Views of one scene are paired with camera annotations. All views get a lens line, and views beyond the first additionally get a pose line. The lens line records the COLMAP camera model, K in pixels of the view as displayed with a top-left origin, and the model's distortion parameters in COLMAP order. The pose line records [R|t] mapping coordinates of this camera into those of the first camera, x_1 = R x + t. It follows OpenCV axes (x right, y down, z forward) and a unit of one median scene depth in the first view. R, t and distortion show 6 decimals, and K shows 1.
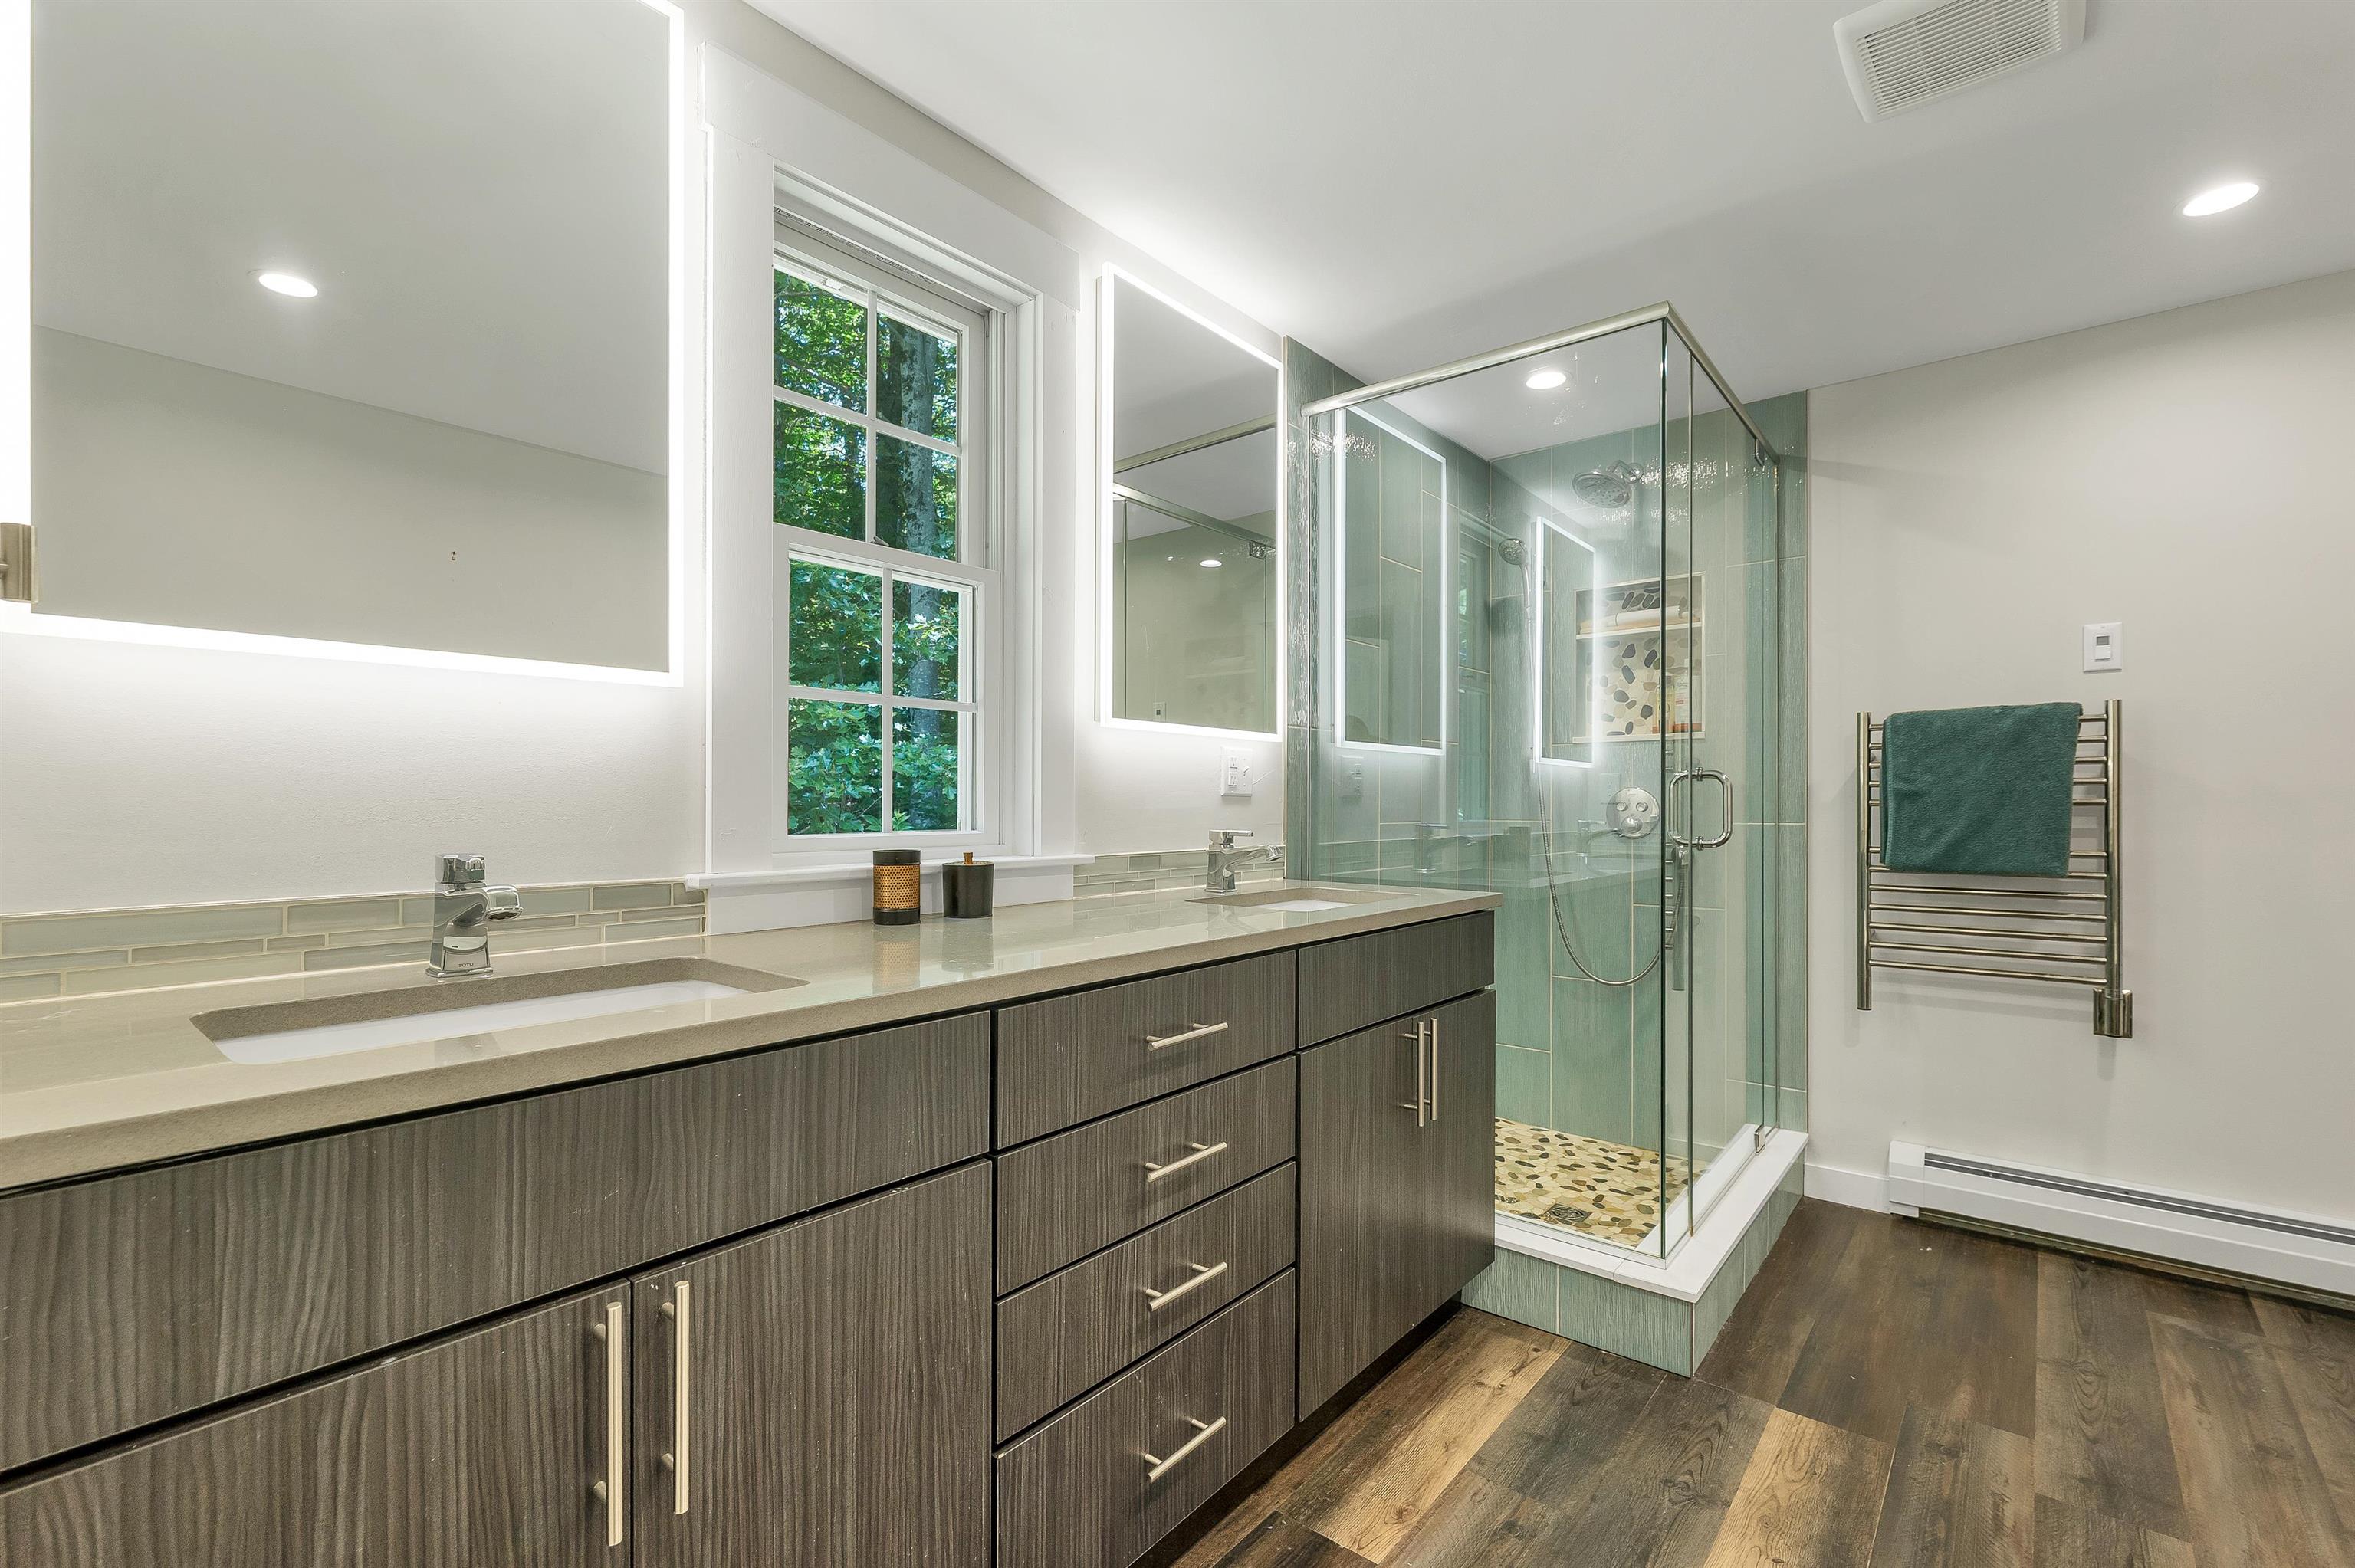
lens RADIAL K [[1029.0, 0, 1176.7], [0, 1029.0, 802.3], [0, 0, 1]] dist [0.003055, 0.000515]
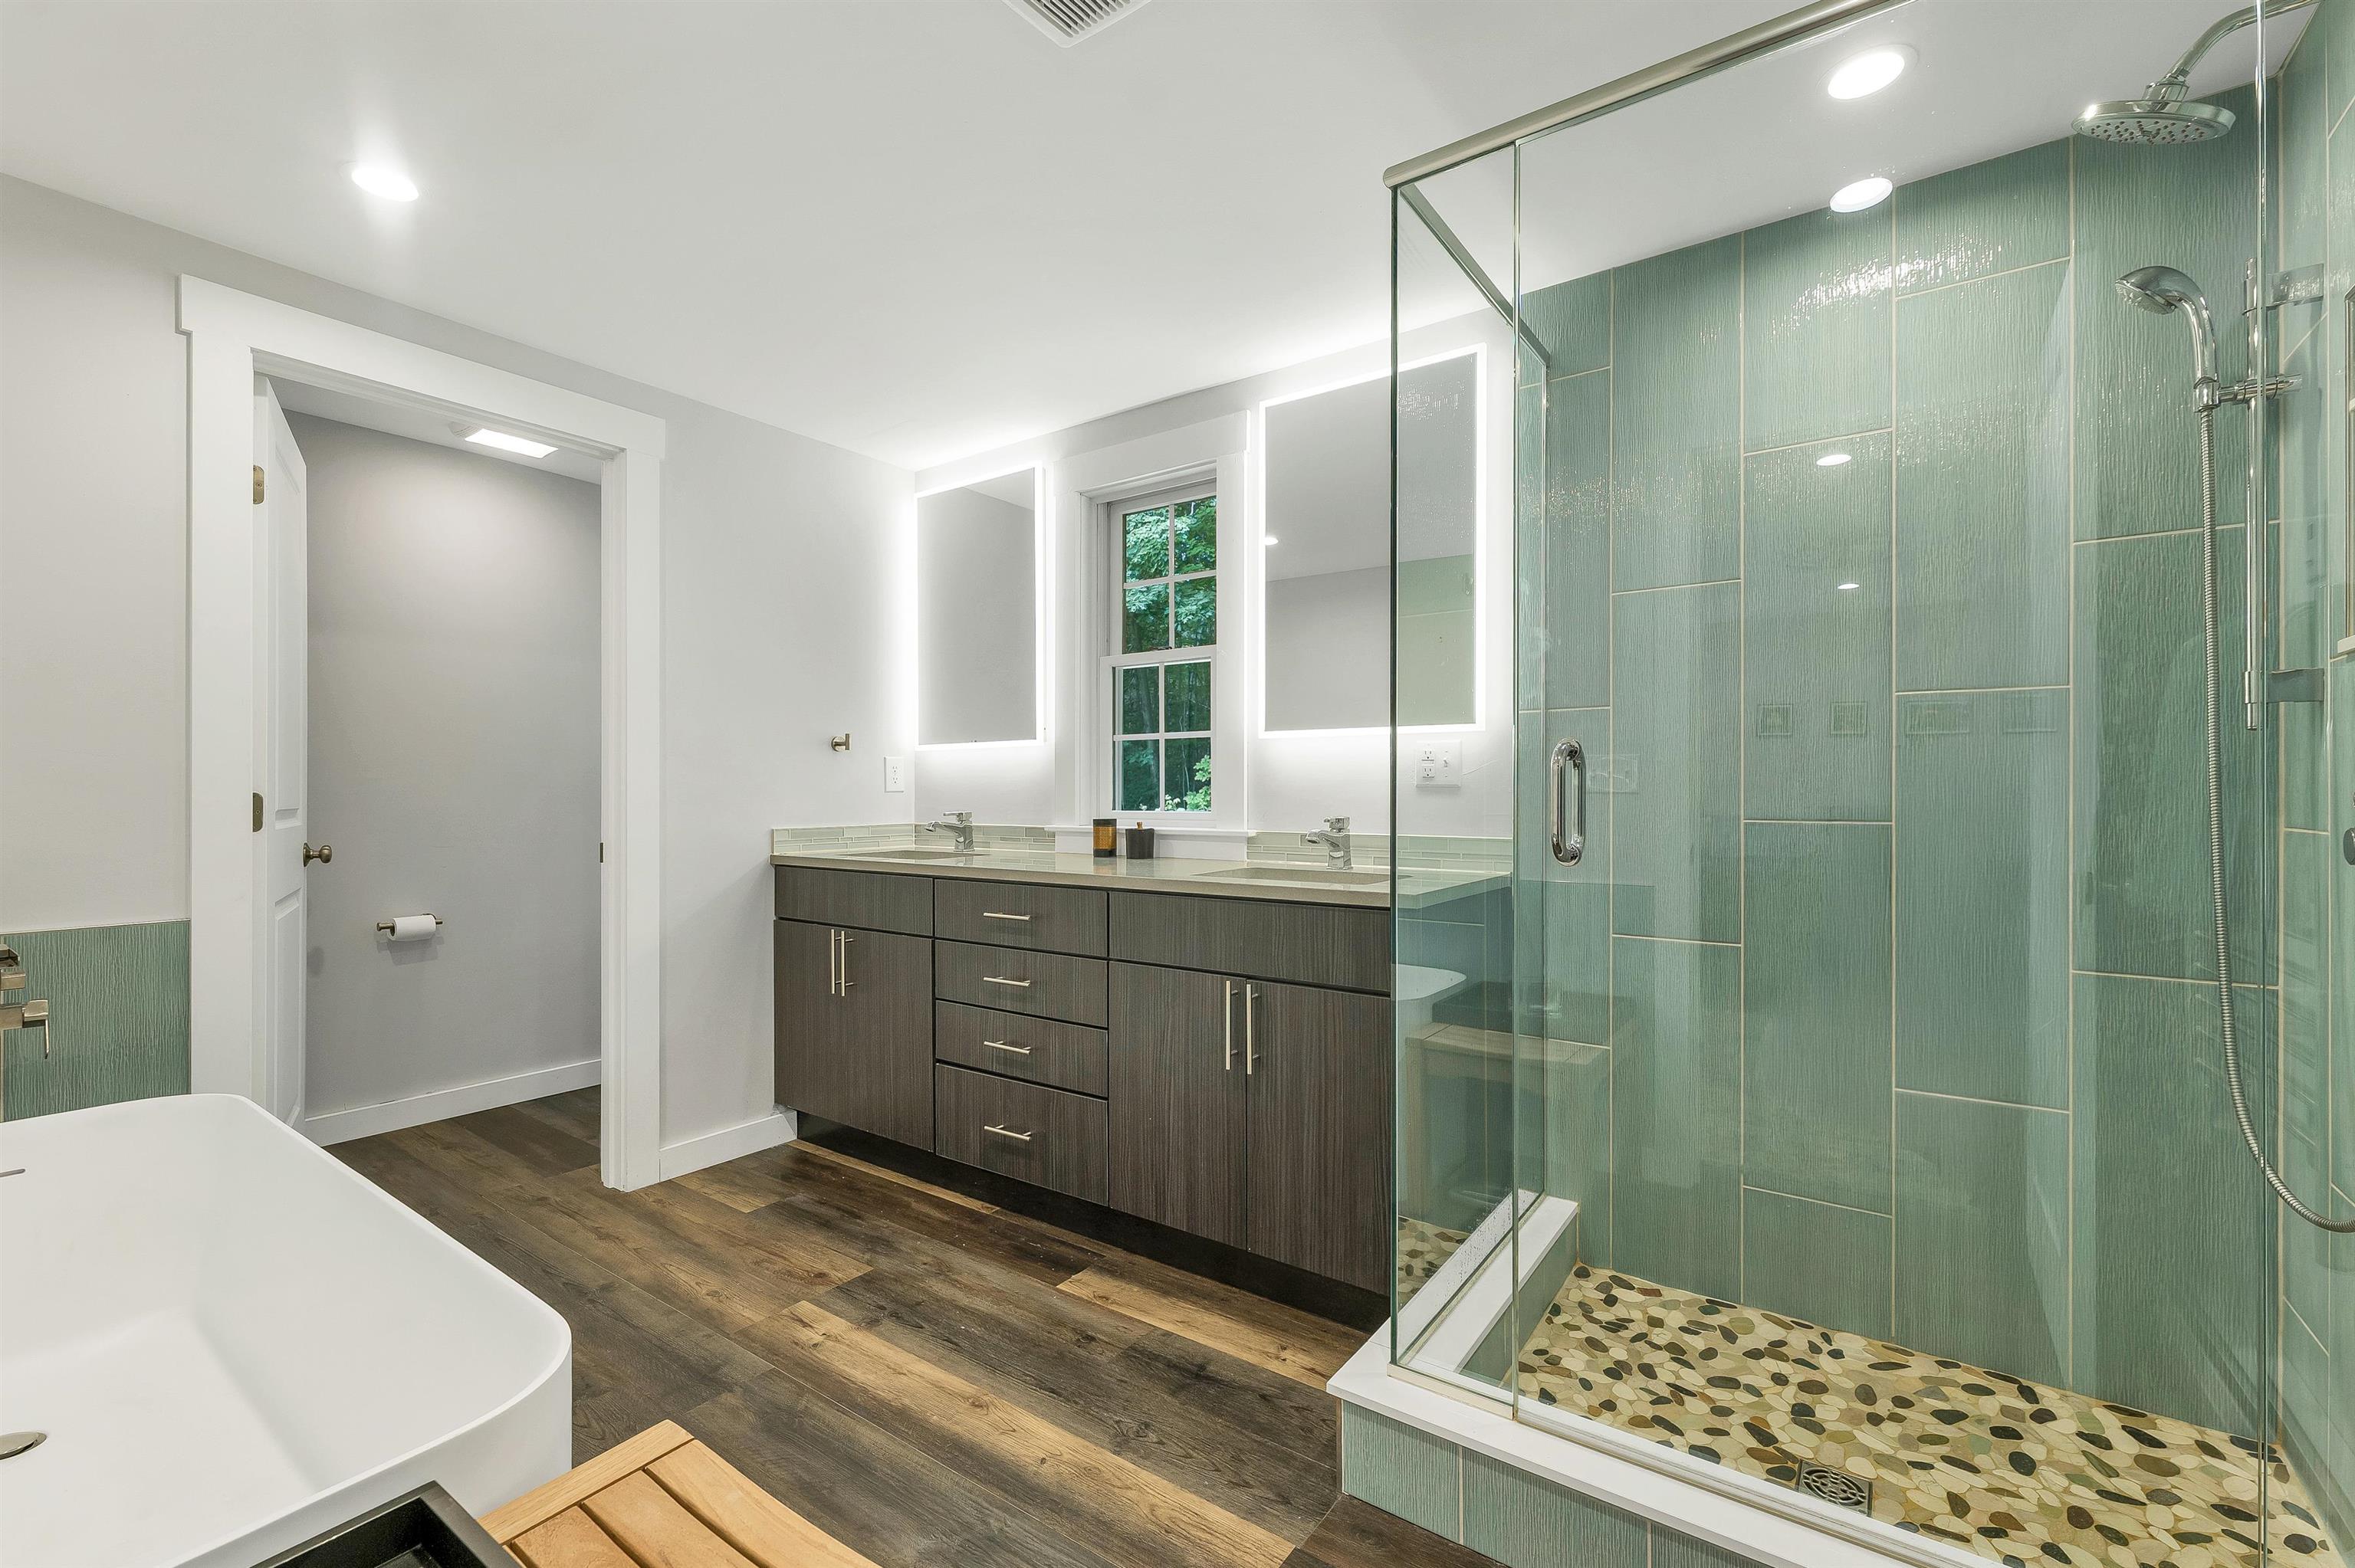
lens RADIAL K [[985.8, 0, 1178.4], [0, 985.8, 789.8], [0, 0, 1]] dist [0.002588, 0.000300]
pose [[0.079653, -0.005104, -0.996810, 1.054134], [0.000794, 0.999987, -0.005056, 0.002024], [0.996822, -0.000389, 0.079656, 0.667056]]
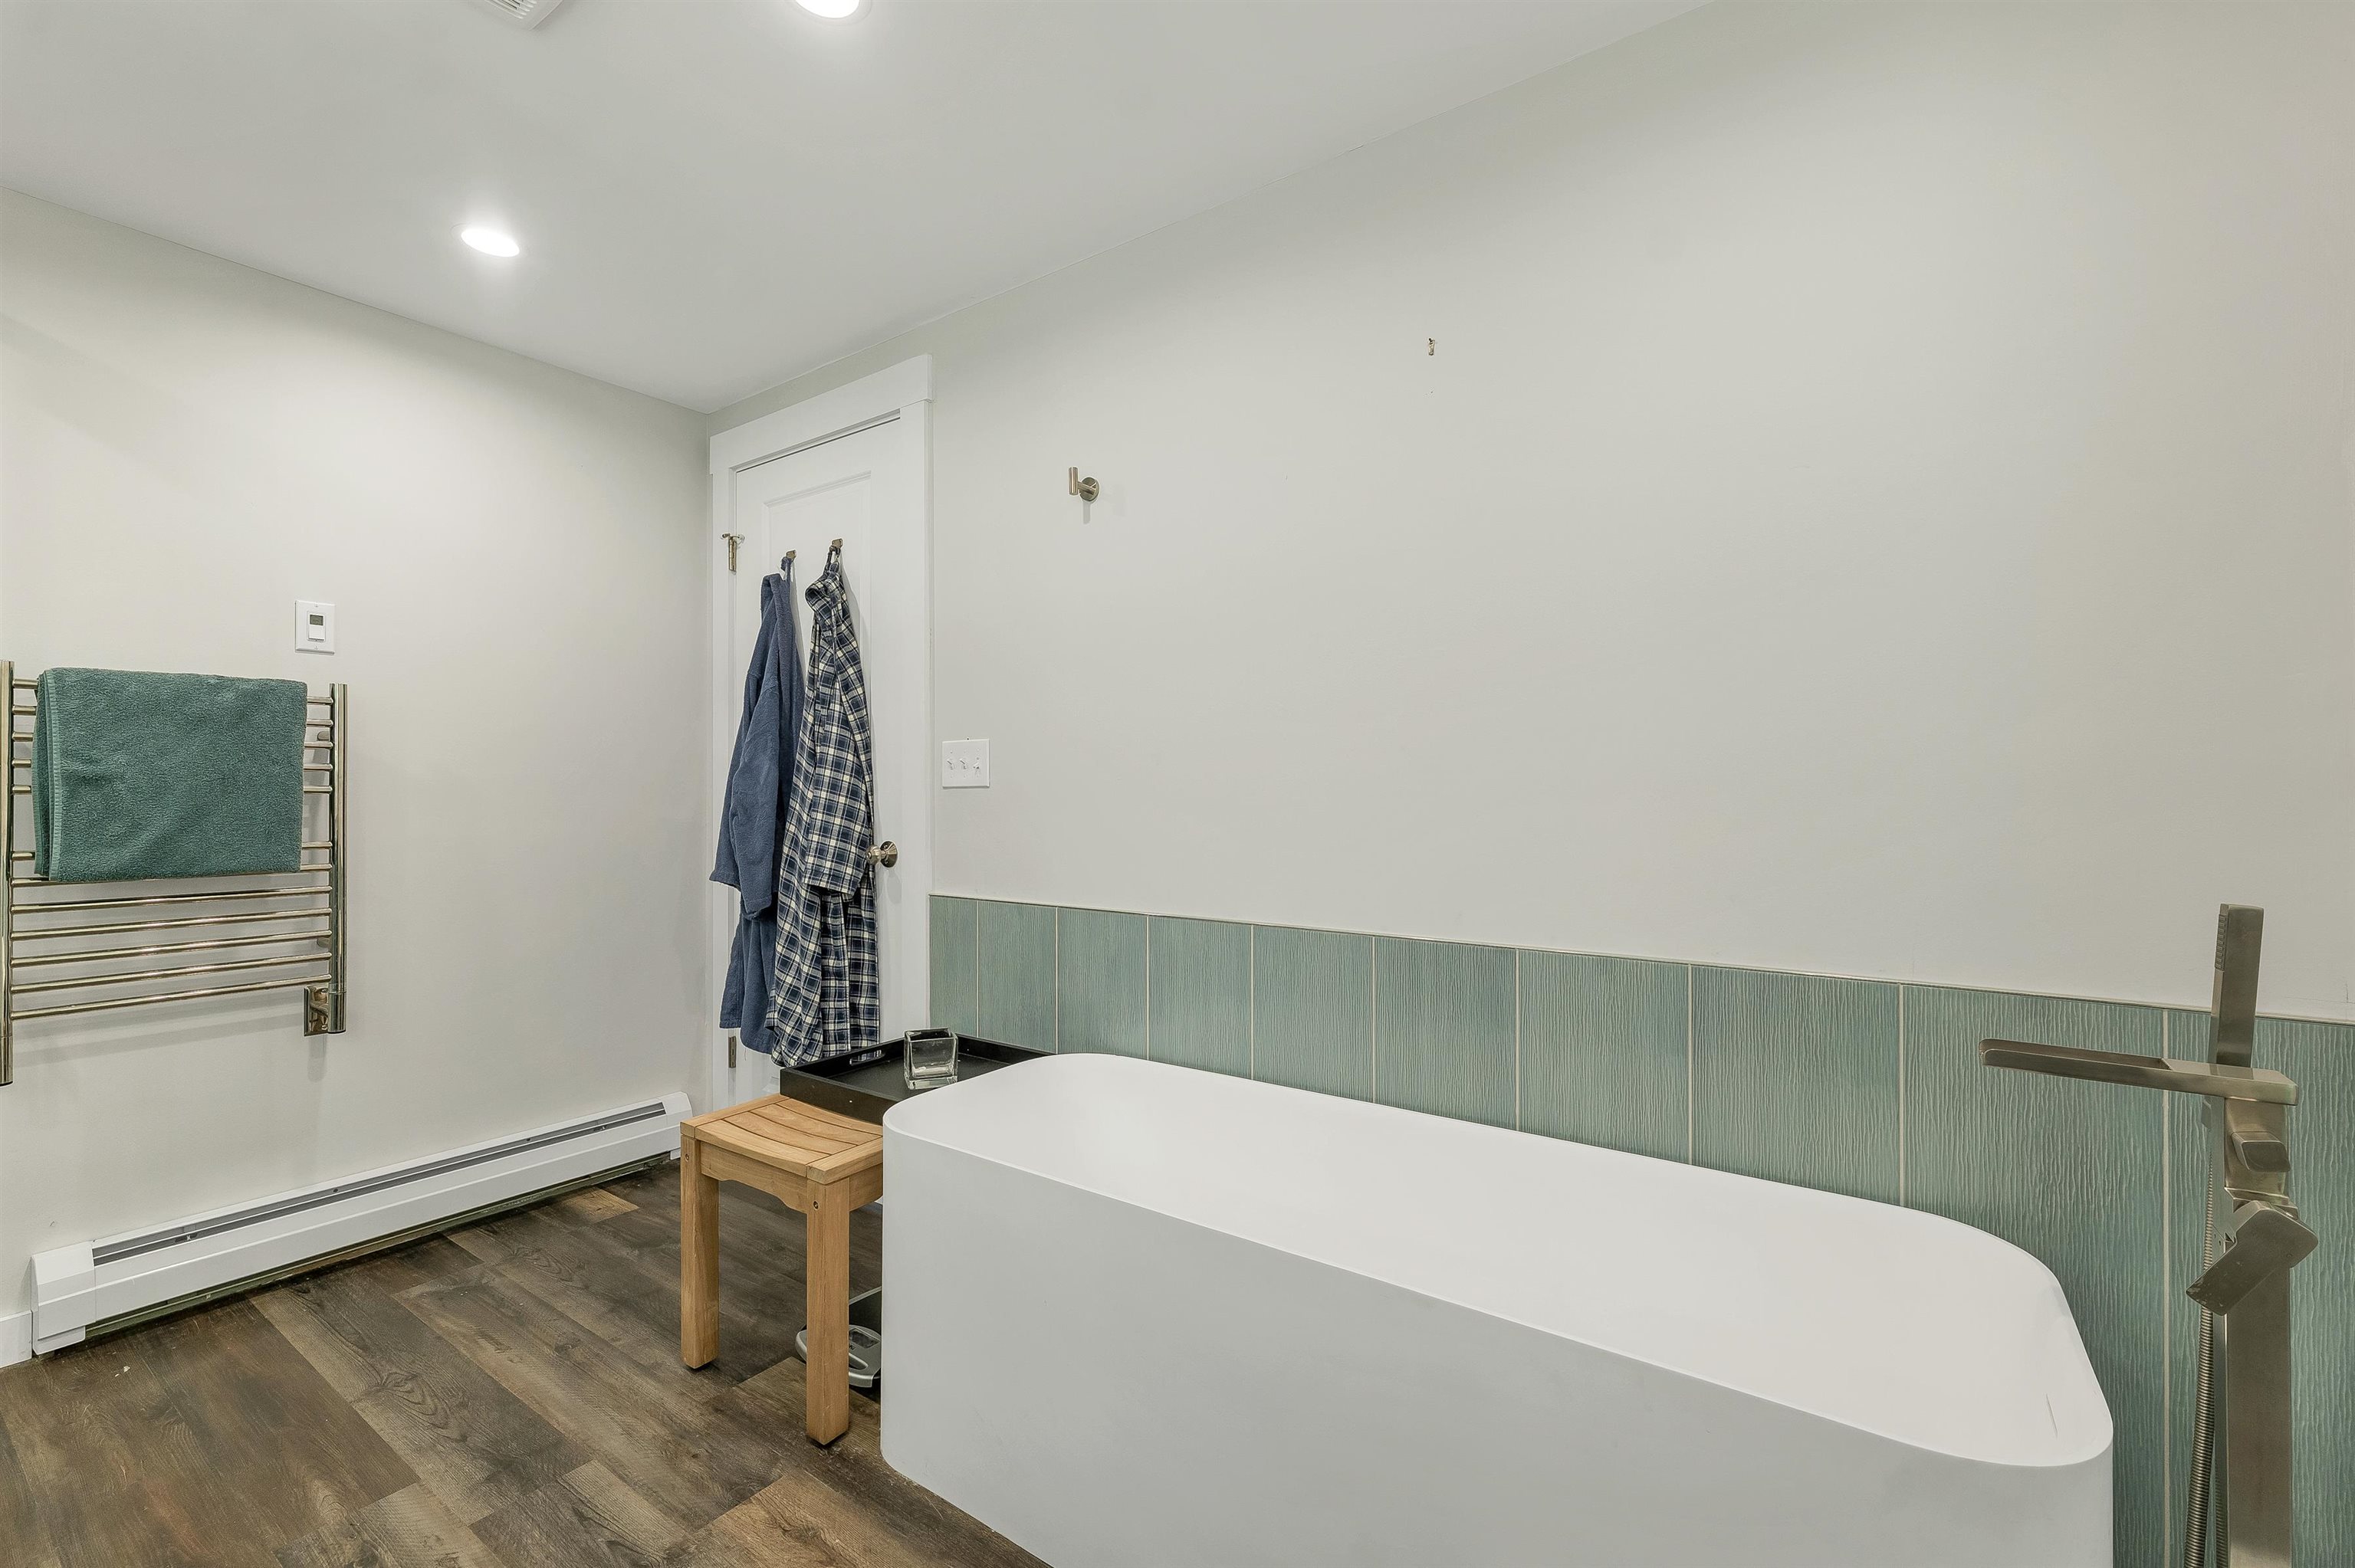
lens RADIAL K [[985.8, 0, 1176.8], [0, 985.8, 789.7], [0, 0, 1]] dist [0.002588, 0.000300]
pose [[-0.089319, 0.002031, 0.996001, -0.081811], [-0.002135, 0.999995, -0.002231, 0.000302], [-0.996001, -0.002326, -0.089314, 0.297201]]
